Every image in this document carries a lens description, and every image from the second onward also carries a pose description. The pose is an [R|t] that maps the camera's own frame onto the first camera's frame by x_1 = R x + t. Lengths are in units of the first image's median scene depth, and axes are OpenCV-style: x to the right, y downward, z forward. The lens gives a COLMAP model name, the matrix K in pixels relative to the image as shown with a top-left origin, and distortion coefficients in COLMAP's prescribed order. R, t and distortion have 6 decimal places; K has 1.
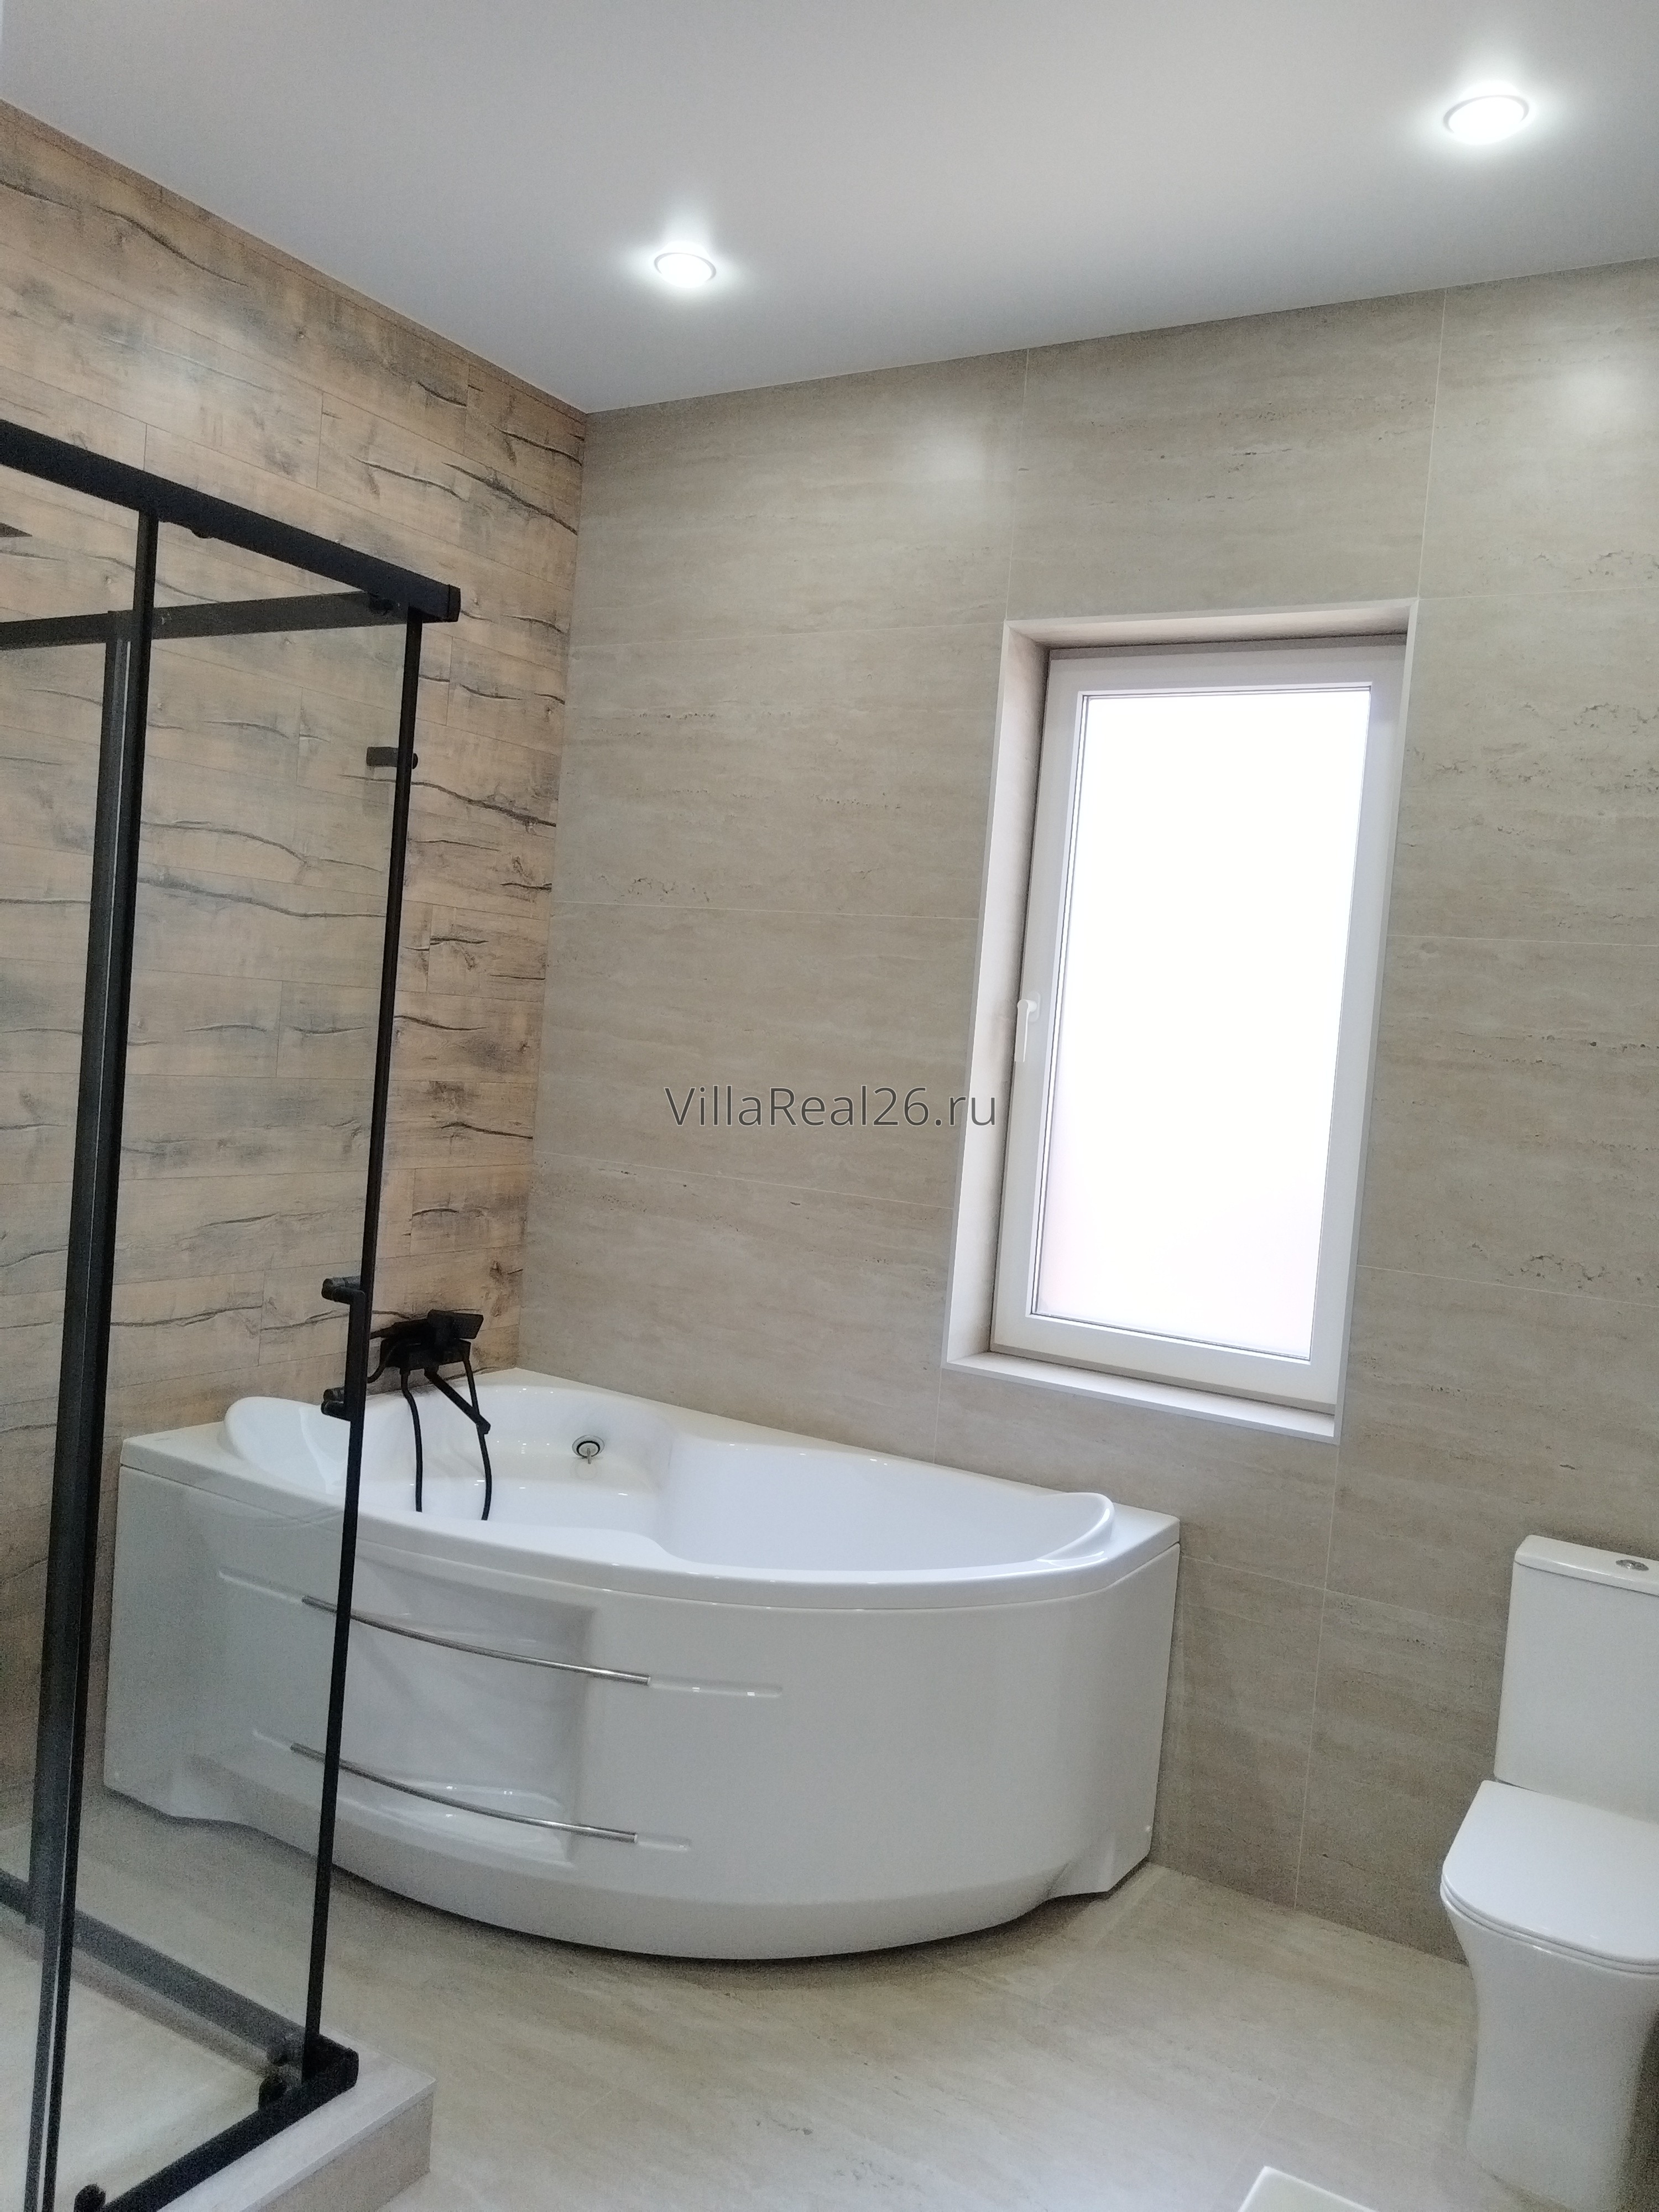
lens RADIAL K [[1730.5, 0, 832.0], [0, 1730.5, 1104.6], [0, 0, 1]] dist [0.000086, -0.022645]
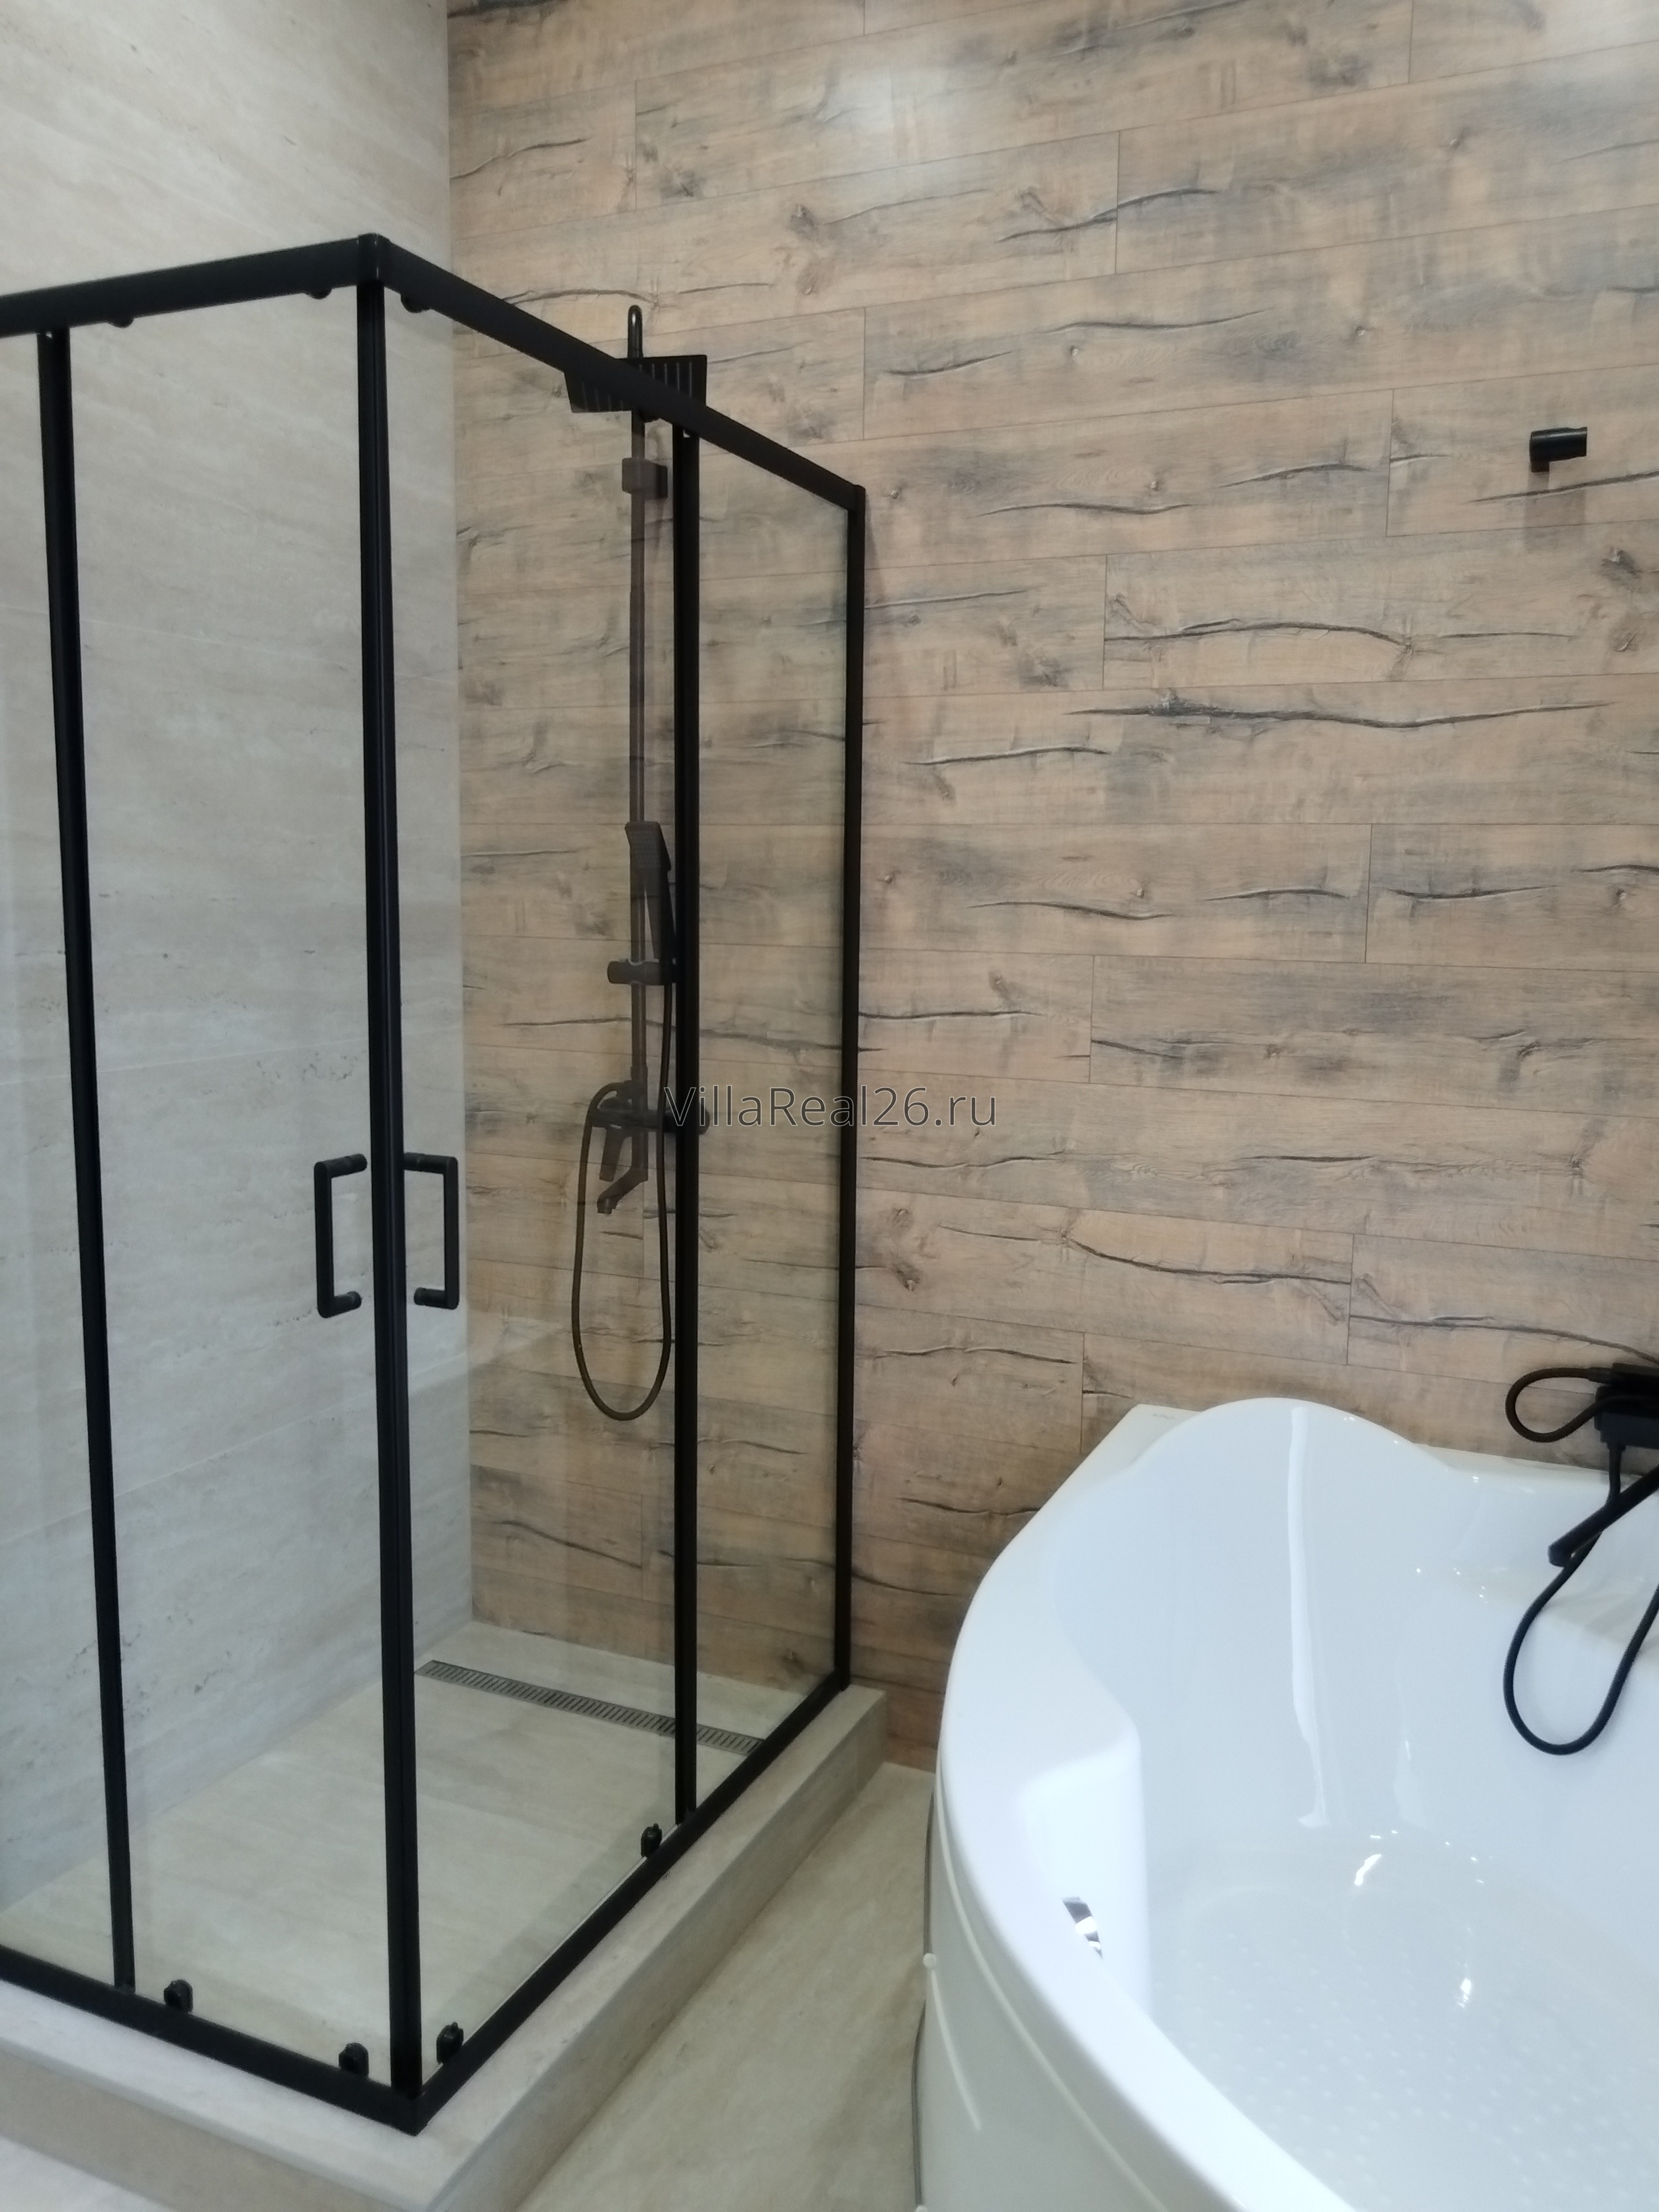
lens RADIAL K [[1730.5, 0, 831.0], [0, 1730.5, 1102.8], [0, 0, 1]] dist [0.000086, -0.022645]
pose [[0.129073, 0.052564, -0.990241, 0.358765], [-0.045359, 0.997862, 0.047057, 0.018274], [0.990597, 0.038843, 0.131182, 0.708018]]
